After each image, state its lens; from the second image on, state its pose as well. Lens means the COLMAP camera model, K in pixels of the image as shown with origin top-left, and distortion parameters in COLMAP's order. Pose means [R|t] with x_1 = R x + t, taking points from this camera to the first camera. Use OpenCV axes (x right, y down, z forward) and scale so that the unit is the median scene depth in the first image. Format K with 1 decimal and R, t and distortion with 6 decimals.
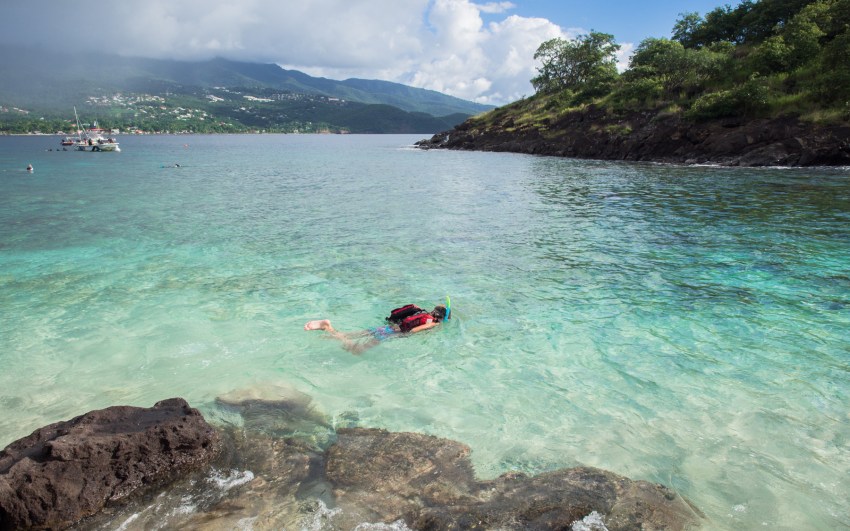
lens RADIAL K [[622.7, 0, 426.5], [0, 622.7, 287.6], [0, 0, 1]] dist [-0.003534, -0.002384]
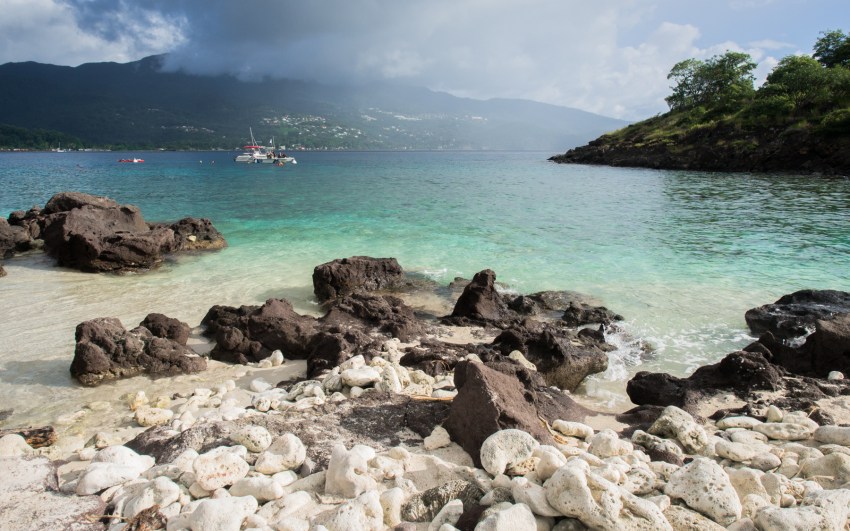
lens RADIAL K [[648.0, 0, 425.5], [0, 648.0, 222.5], [0, 0, 1]] dist [-0.006055, -0.000173]
pose [[0.975275, 0.023187, -0.219775, 0.021178], [-0.051765, 0.990782, -0.125182, 0.028250], [0.214847, 0.133464, 0.967486, -0.105258]]
